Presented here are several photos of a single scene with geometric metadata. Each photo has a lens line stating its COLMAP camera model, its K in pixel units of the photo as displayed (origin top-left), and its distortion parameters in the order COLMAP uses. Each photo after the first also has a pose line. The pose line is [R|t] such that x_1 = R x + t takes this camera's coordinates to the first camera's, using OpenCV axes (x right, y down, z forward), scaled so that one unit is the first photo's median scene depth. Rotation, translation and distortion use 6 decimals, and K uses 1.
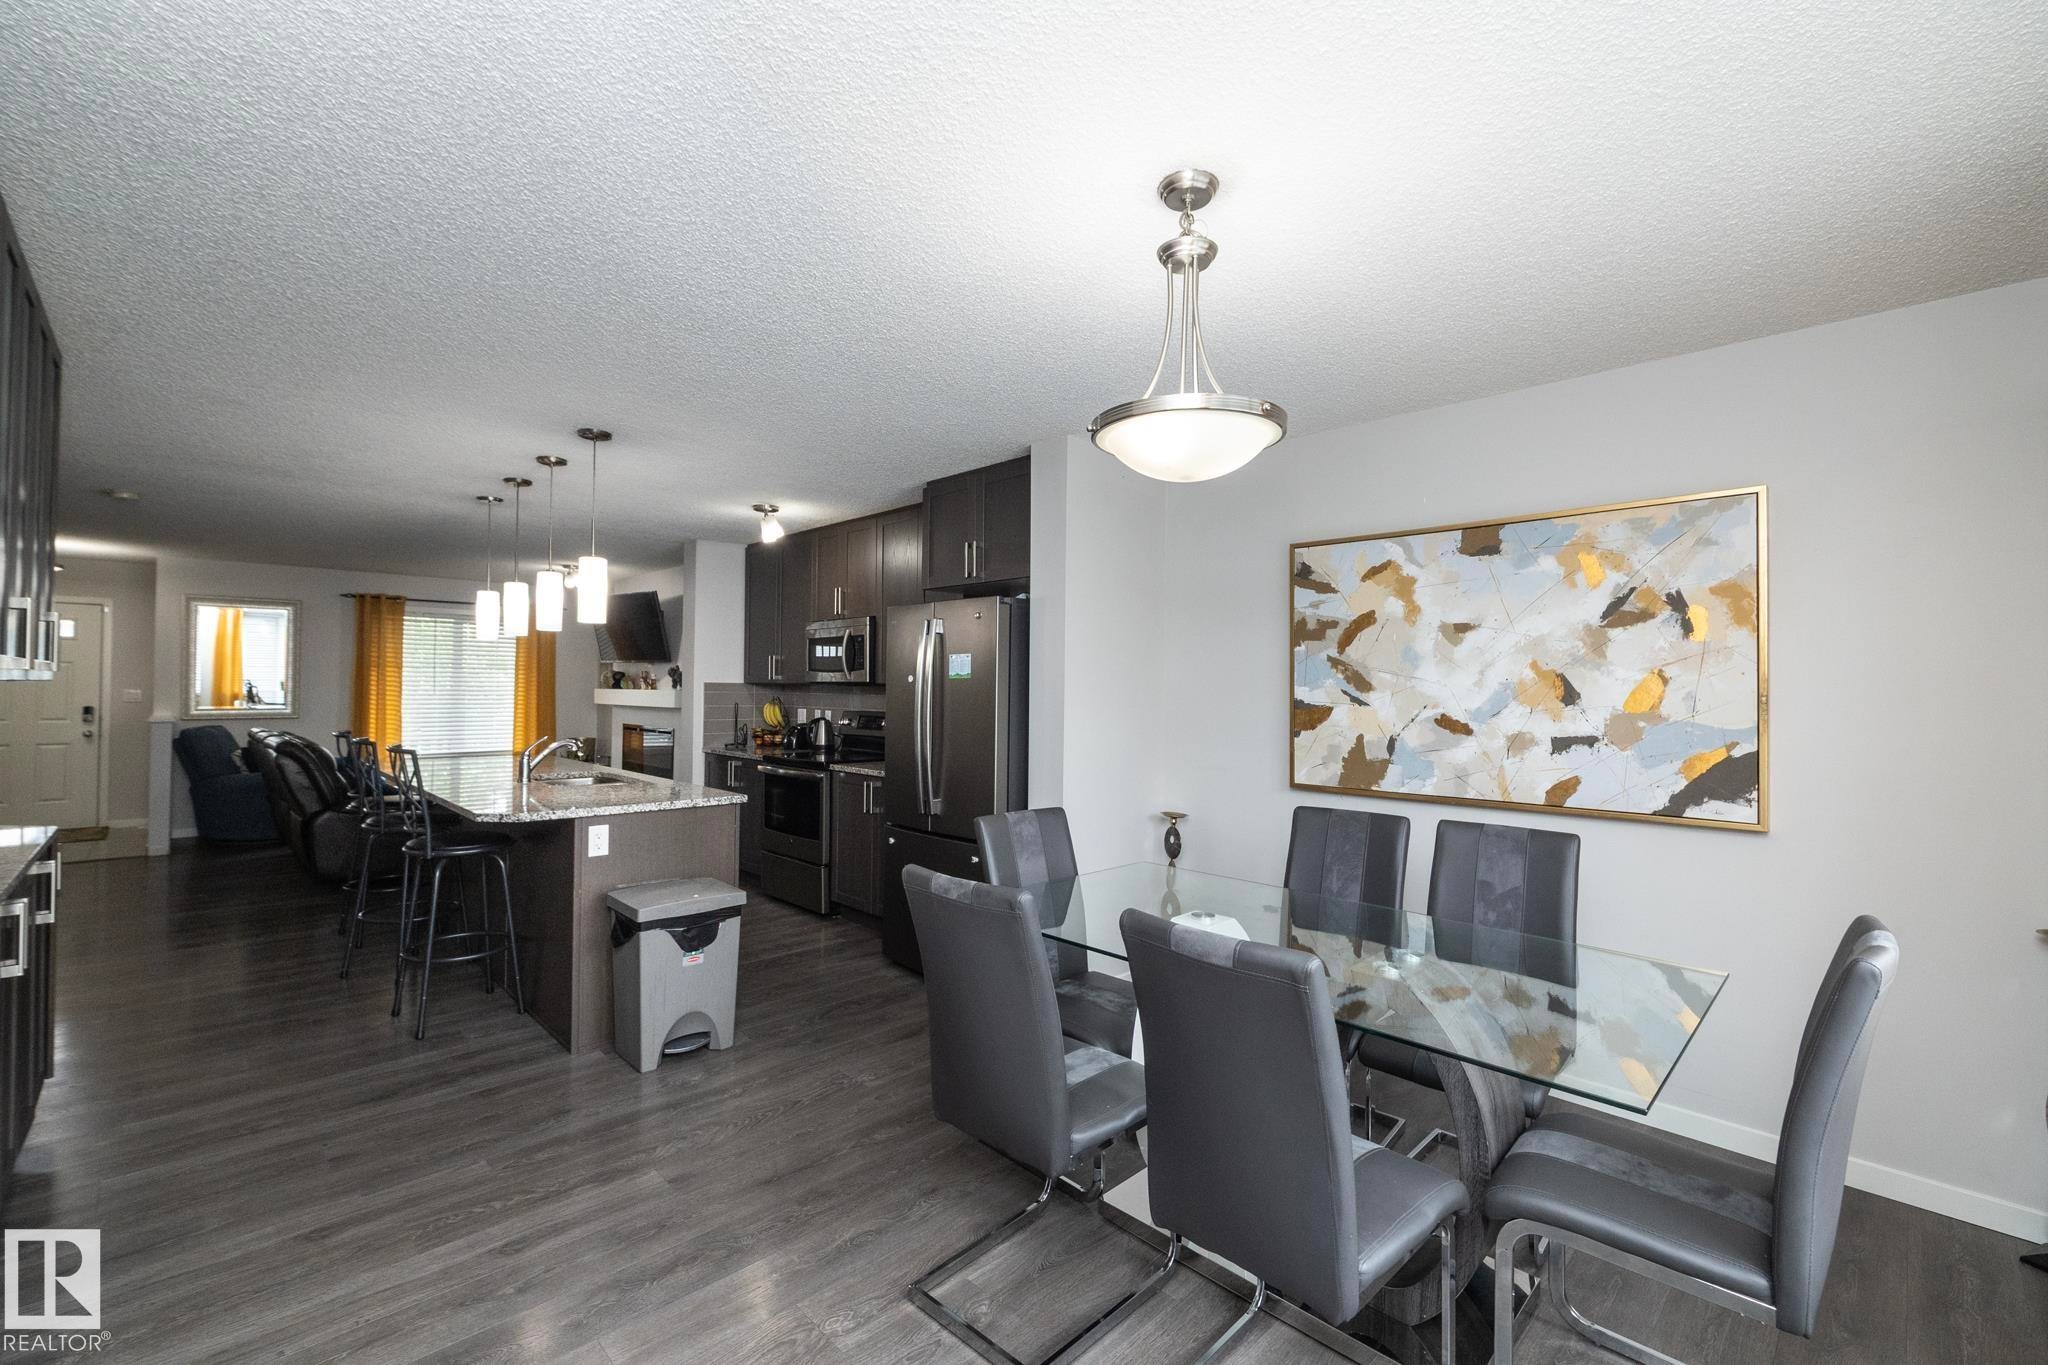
lens RADIAL K [[866.4, 0, 1025.4], [0, 866.4, 683.4], [0, 0, 1]] dist [-0.001730, -0.000859]
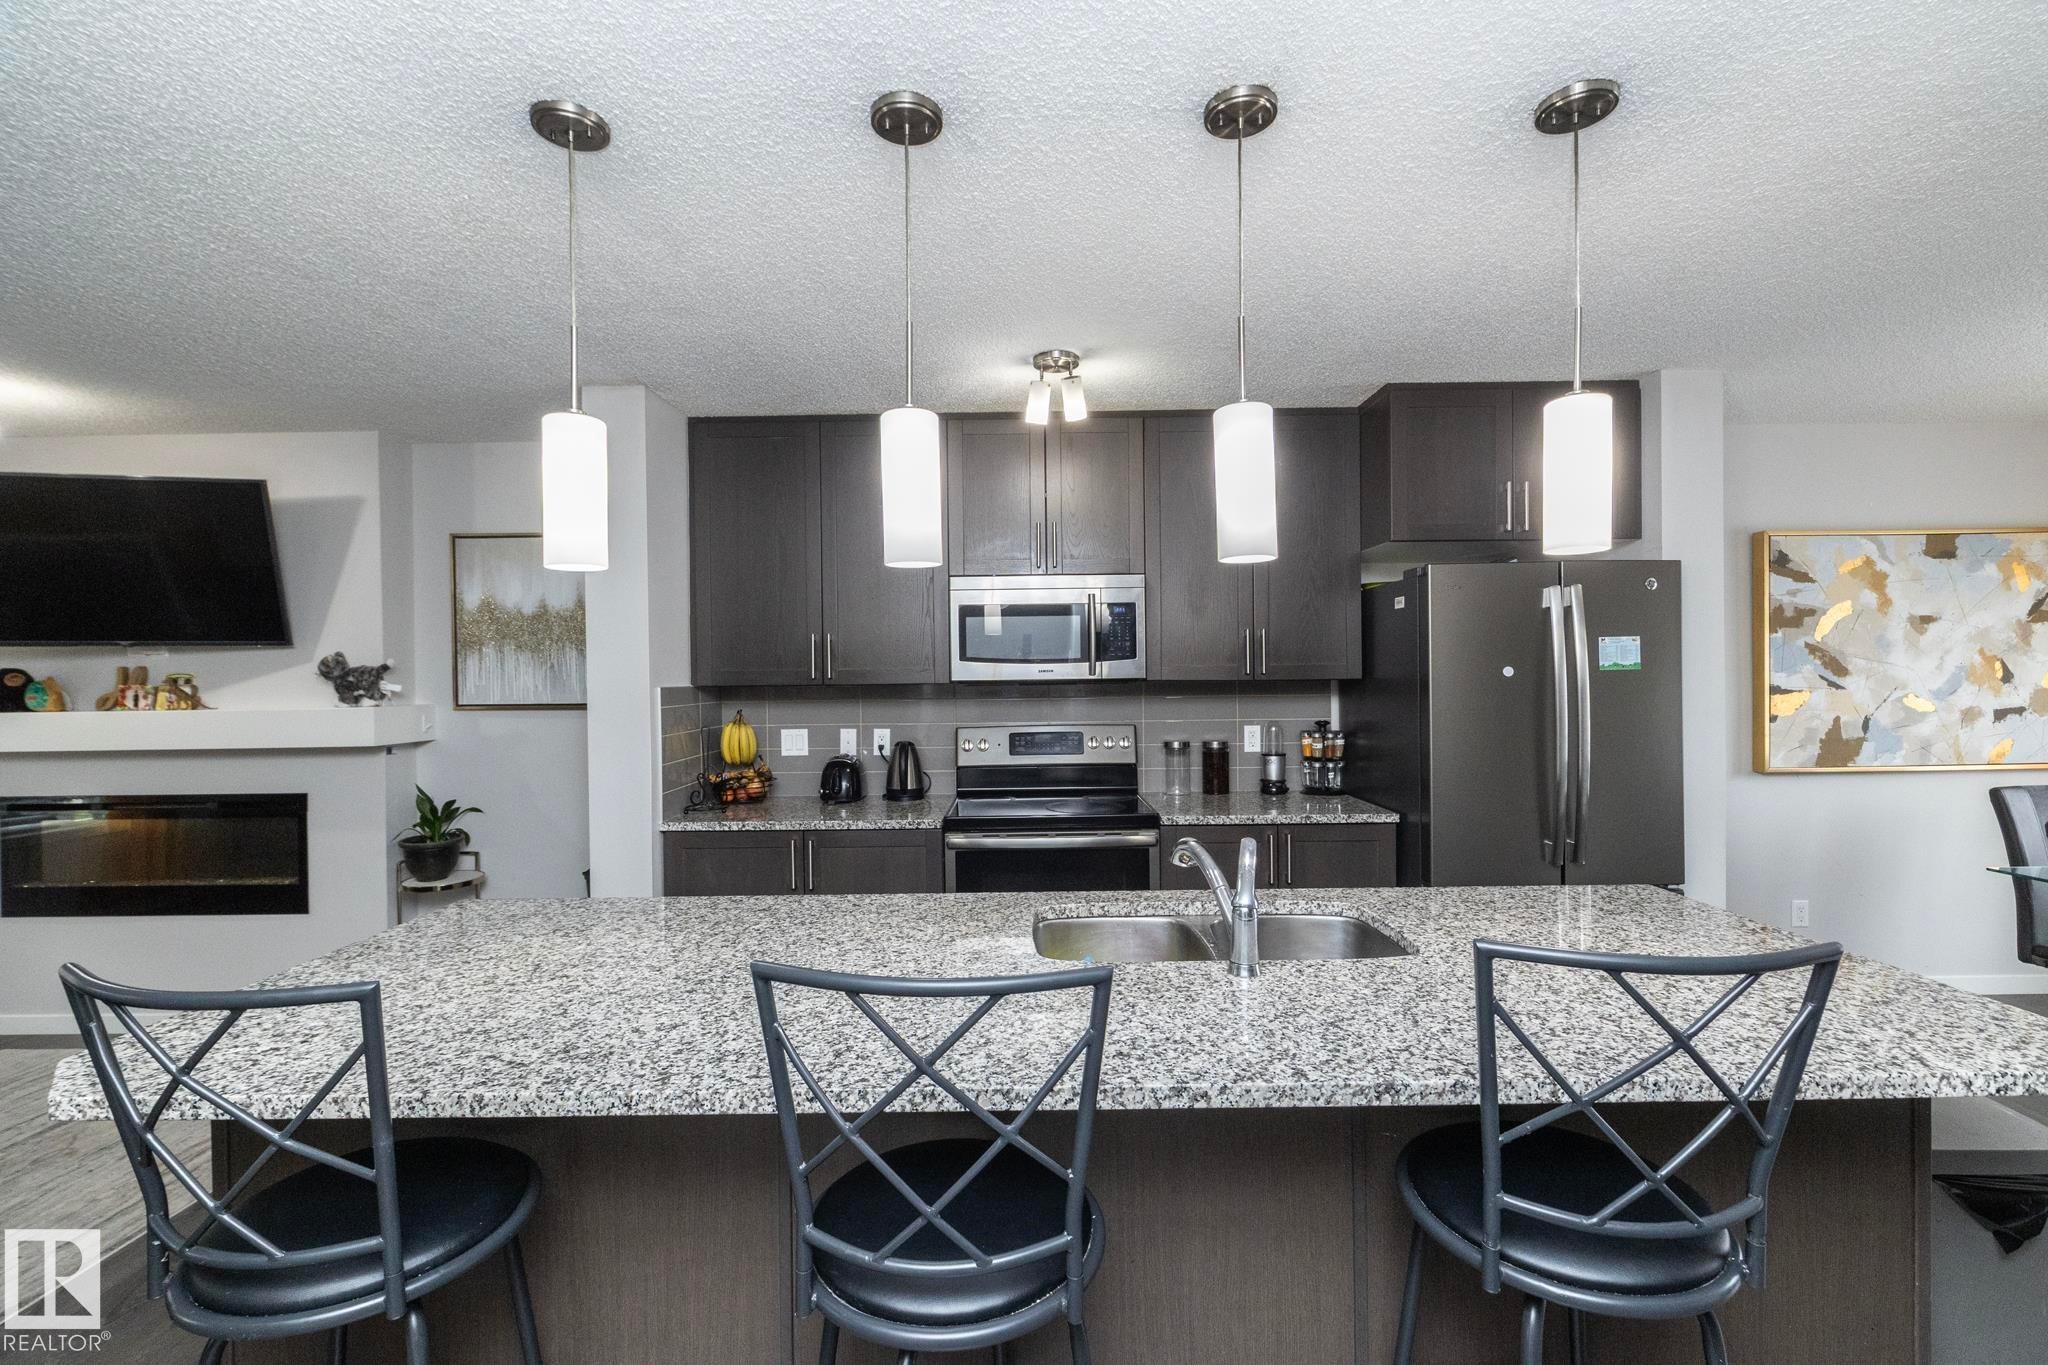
lens RADIAL K [[866.4, 0, 1024.6], [0, 866.4, 680.6], [0, 0, 1]] dist [-0.001730, -0.000859]
pose [[0.699071, -0.021122, 0.714740, -1.075577], [0.015579, 0.999776, 0.014309, -0.016128], [-0.714883, 0.001132, 0.699244, 0.967933]]
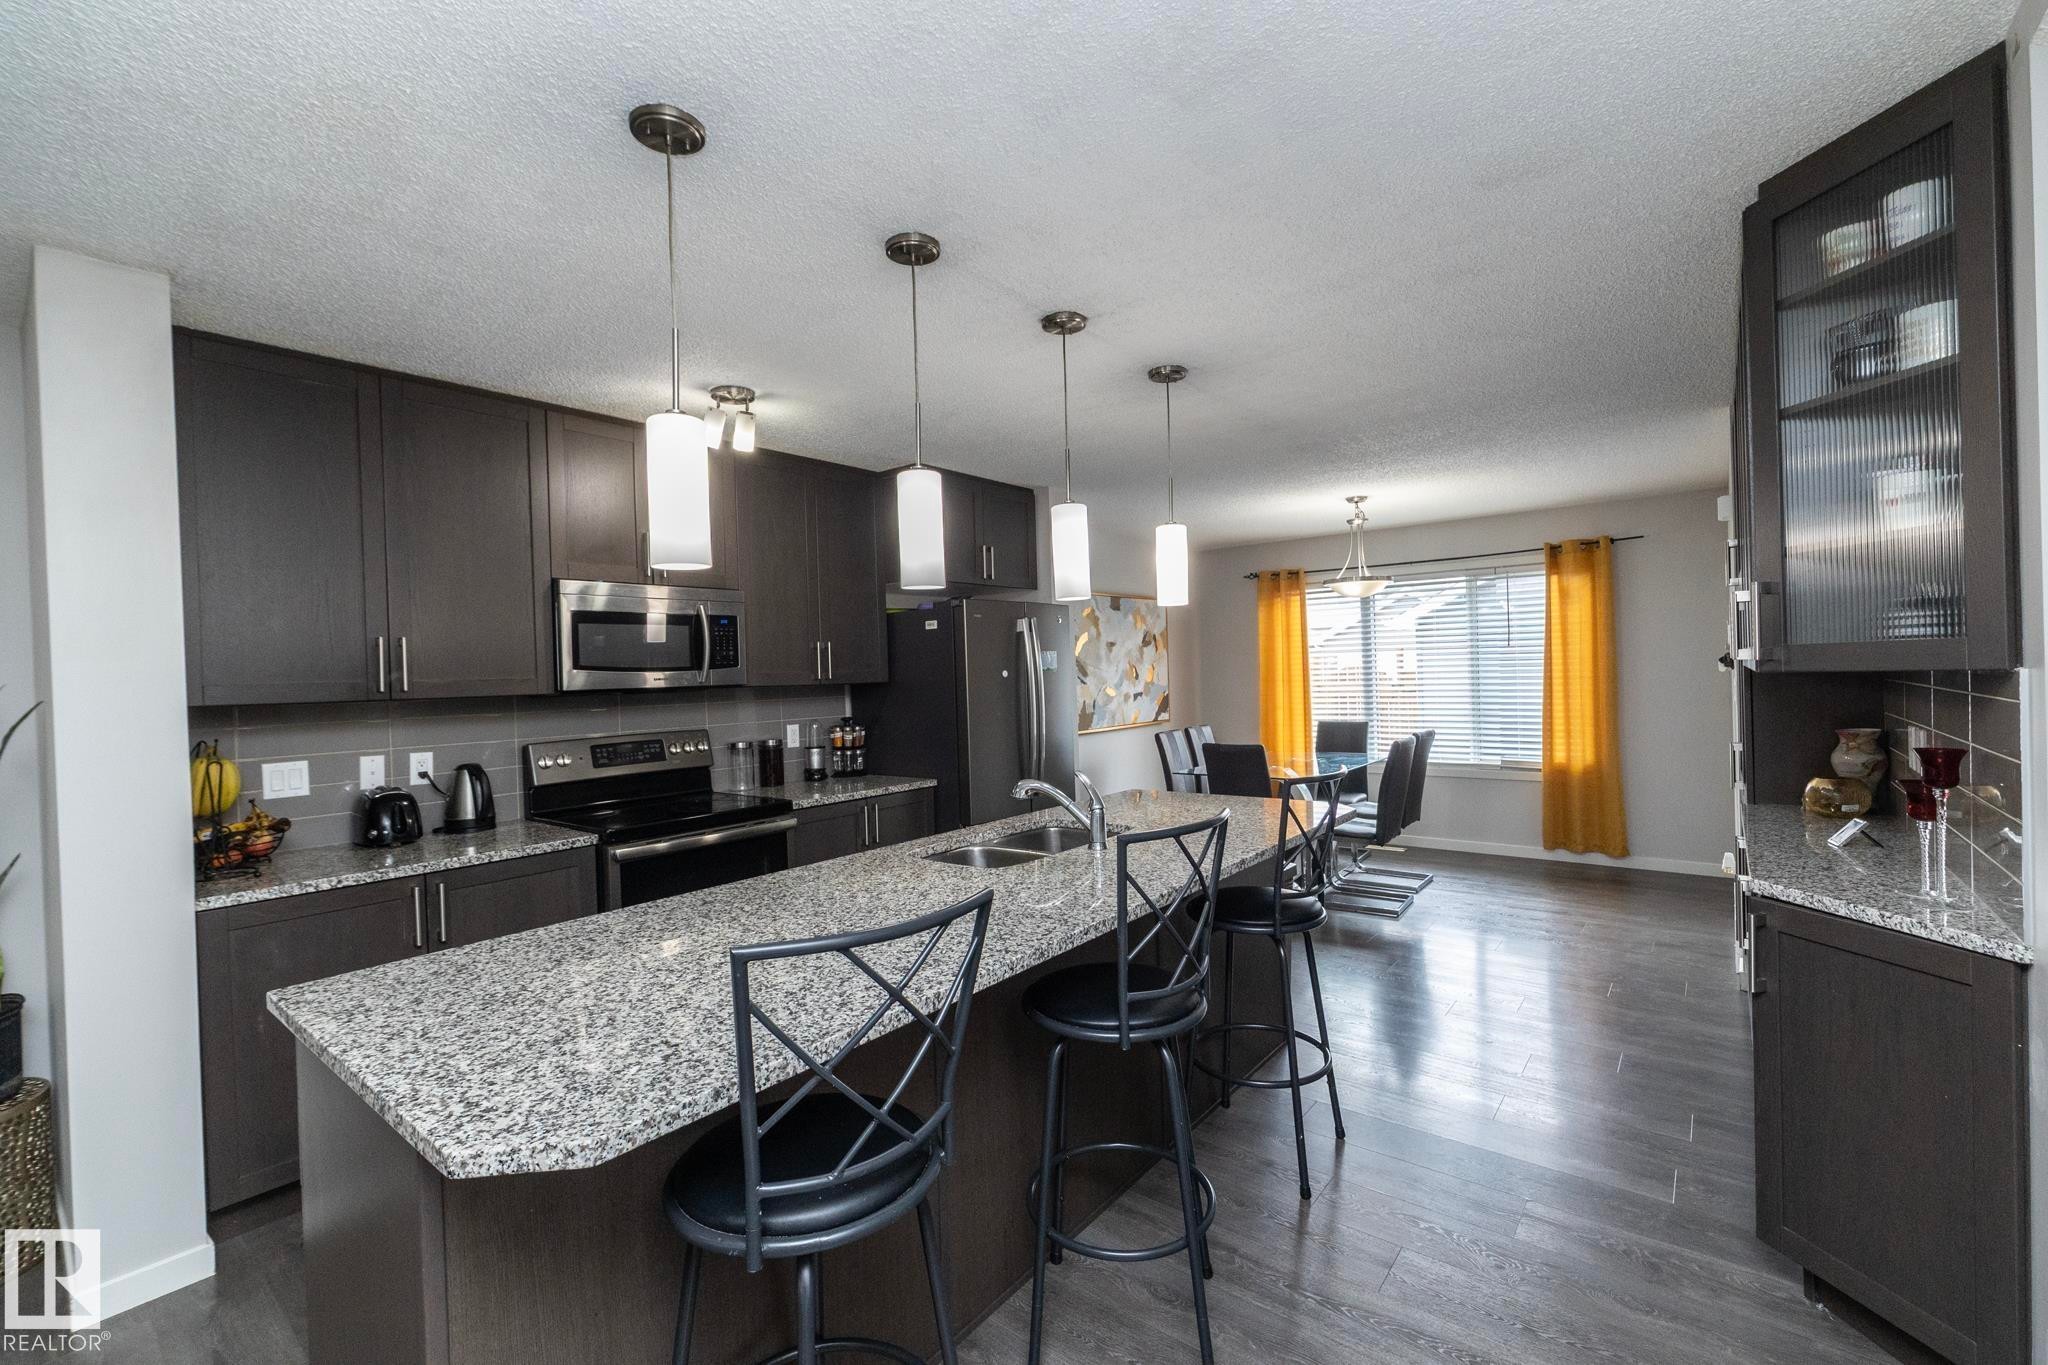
lens RADIAL K [[866.4, 0, 1025.8], [0, 866.4, 678.8], [0, 0, 1]] dist [-0.001730, -0.000859]
pose [[-0.121329, -0.009475, 0.992567, -1.397772], [0.028890, 0.999497, 0.013072, -0.013566], [-0.992192, 0.030262, -0.120994, 1.336623]]
